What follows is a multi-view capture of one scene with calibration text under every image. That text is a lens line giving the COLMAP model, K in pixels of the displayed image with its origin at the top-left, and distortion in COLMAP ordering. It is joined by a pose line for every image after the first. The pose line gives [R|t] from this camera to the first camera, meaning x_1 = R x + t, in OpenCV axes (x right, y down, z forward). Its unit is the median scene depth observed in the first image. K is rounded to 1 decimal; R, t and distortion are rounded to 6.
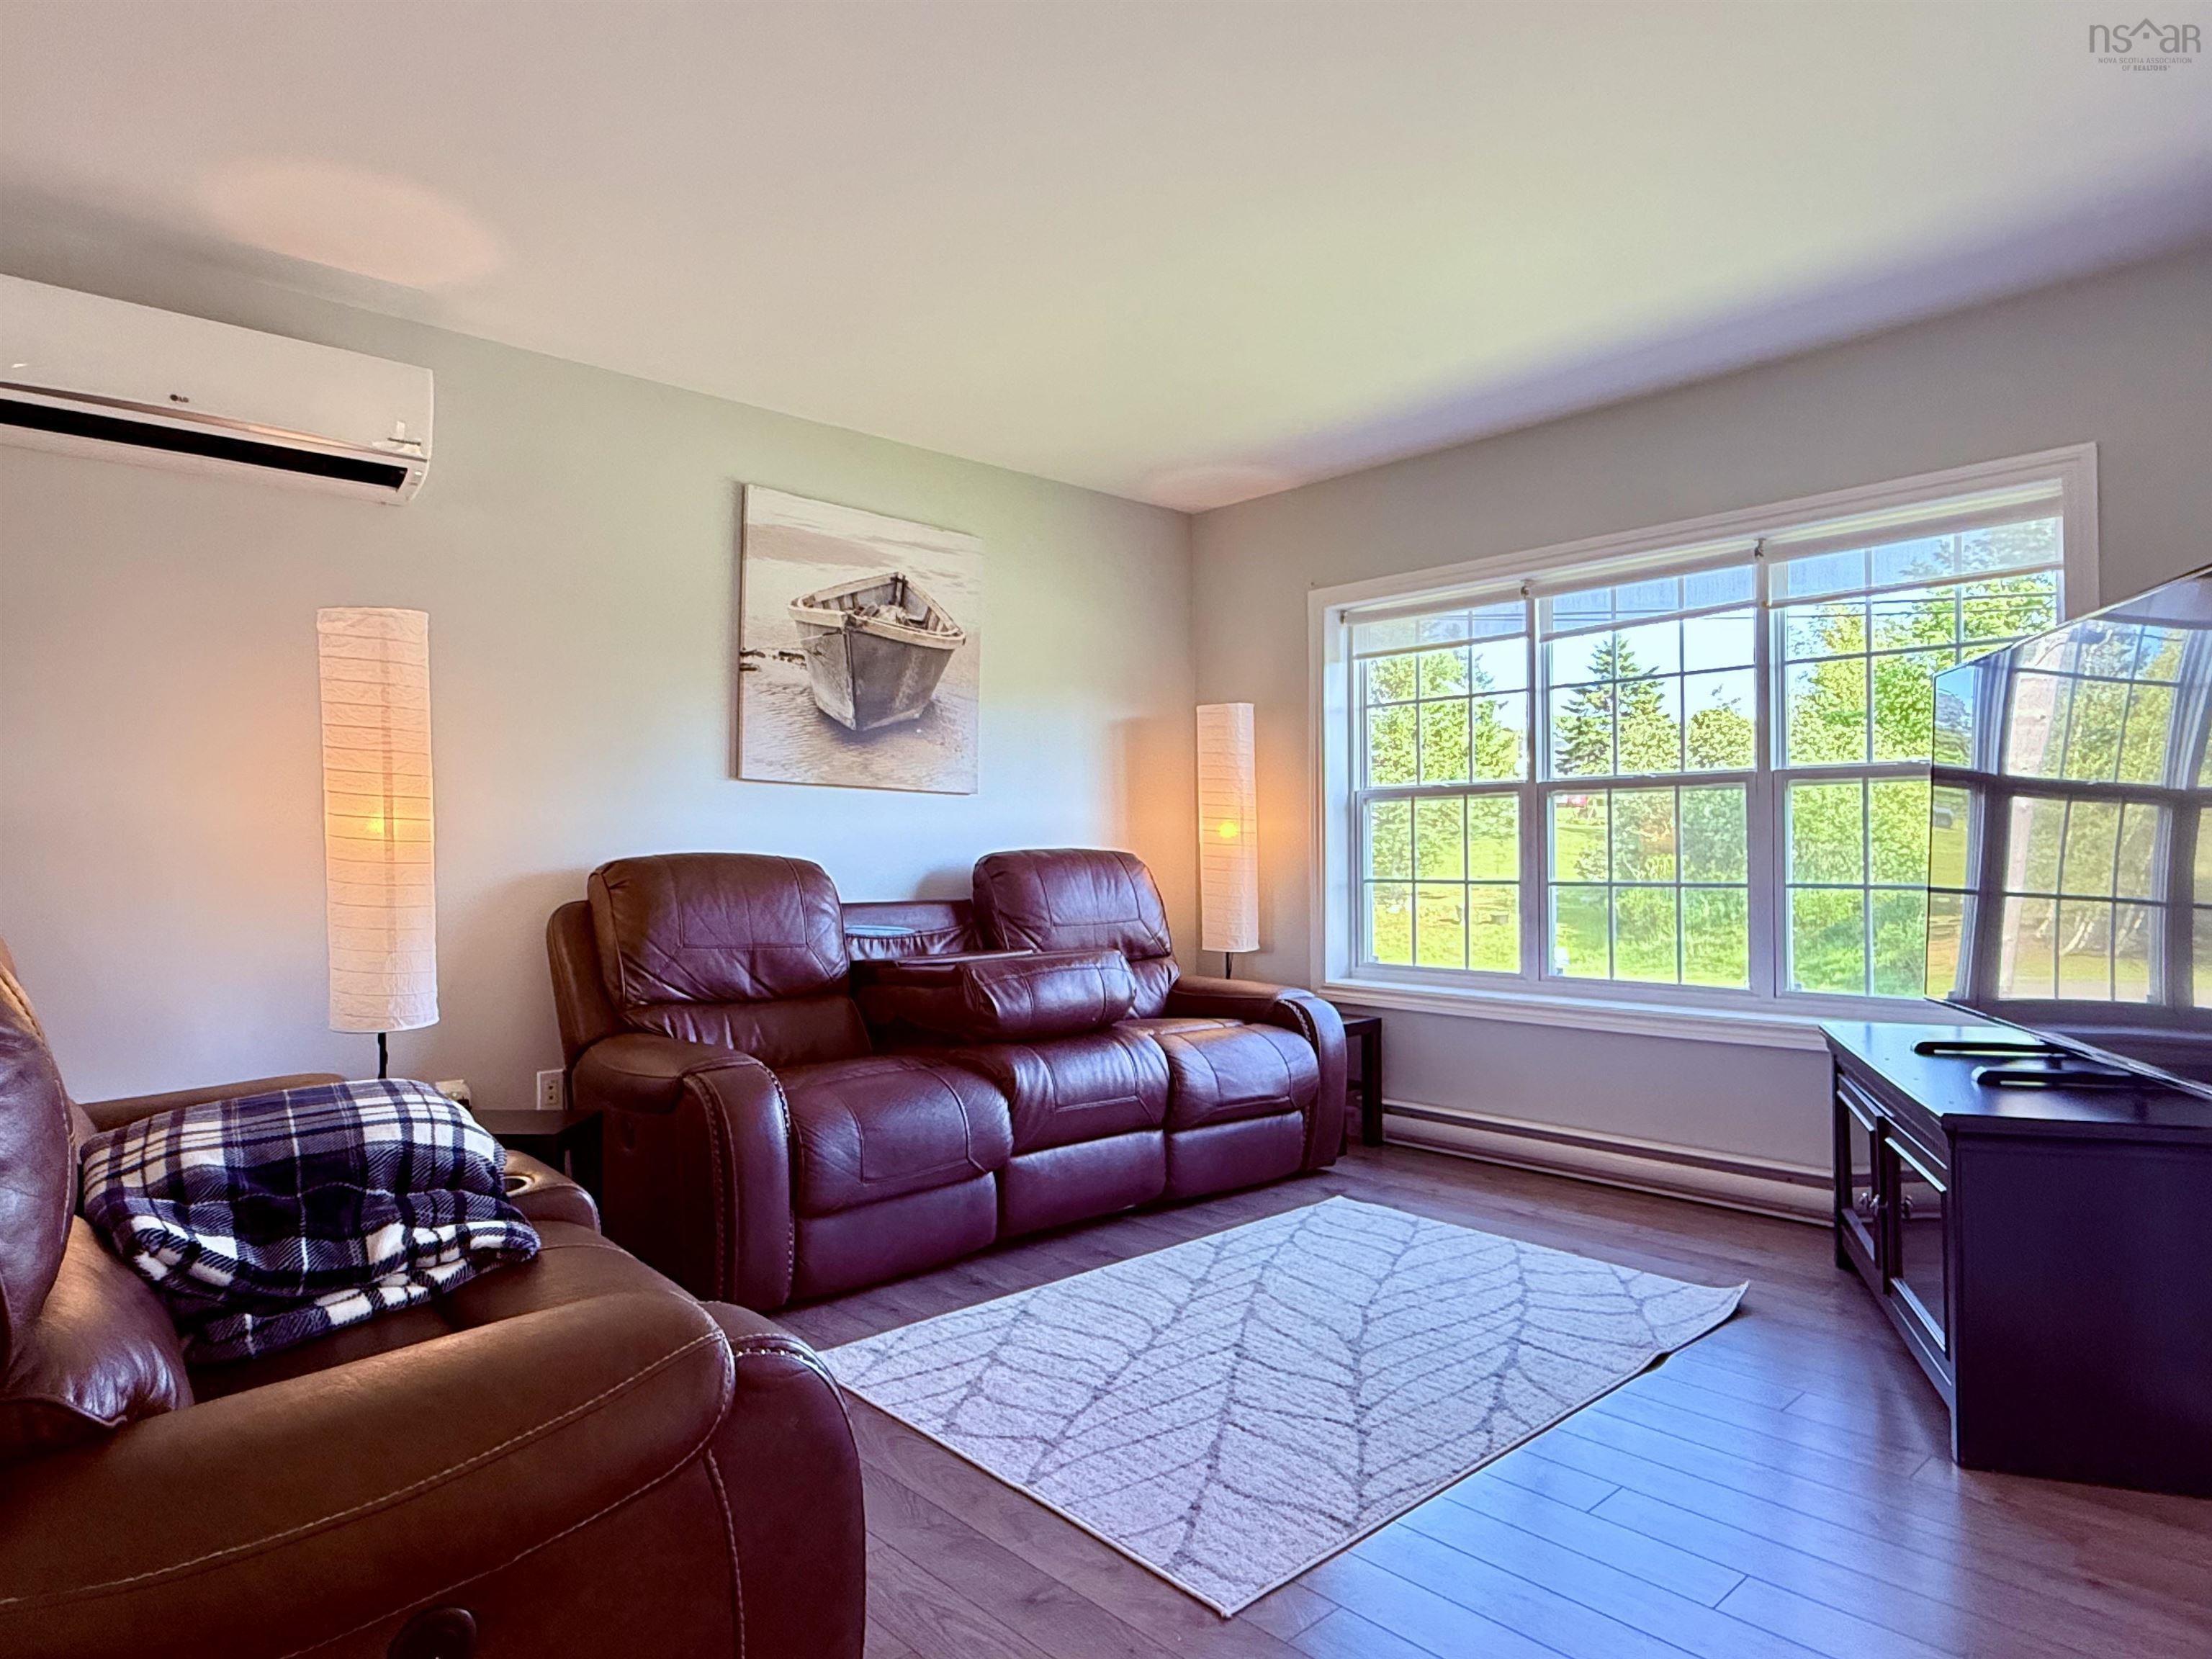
lens RADIAL K [[1302.3, 0, 1099.8], [0, 1302.3, 842.2], [0, 0, 1]] dist [0.007343, -0.005887]
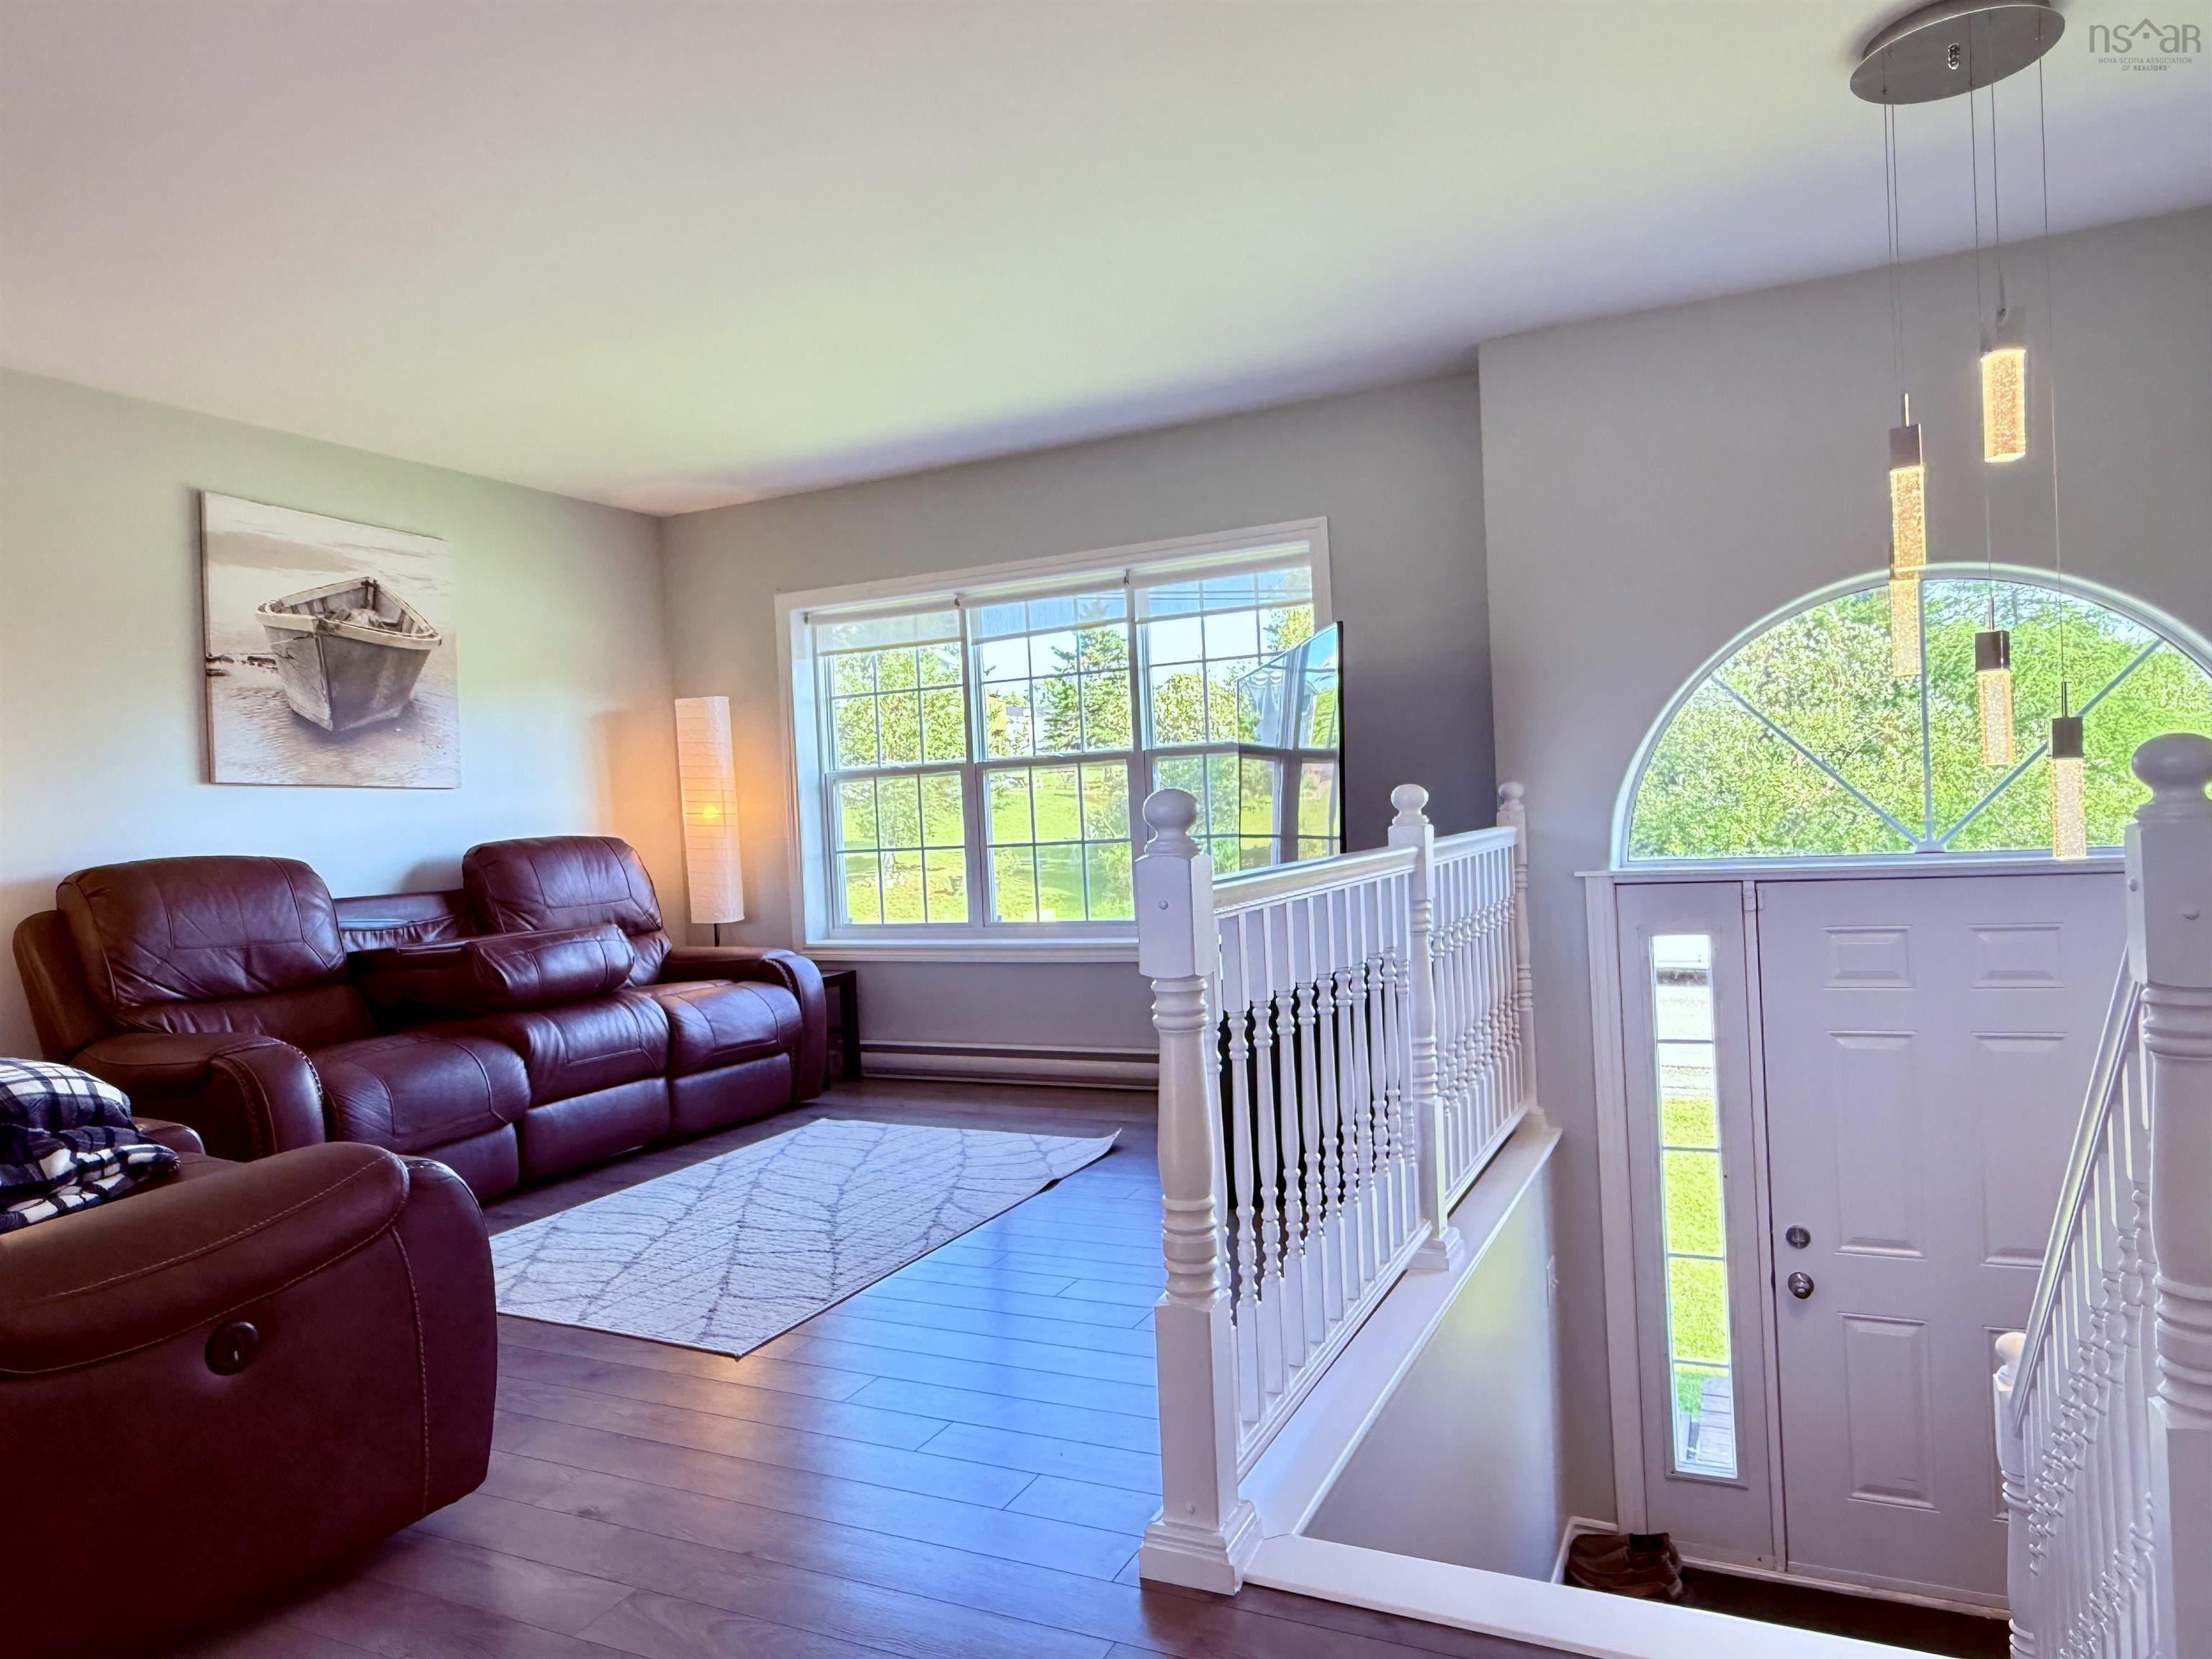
lens RADIAL K [[1415.3, 0, 1104.6], [0, 1415.3, 836.1], [0, 0, 1]] dist [0.001161, -0.000731]
pose [[0.930780, -0.047301, 0.362507, -0.033182], [0.042438, 0.998871, 0.021371, -0.001249], [-0.363109, -0.004508, 0.931736, -0.300108]]
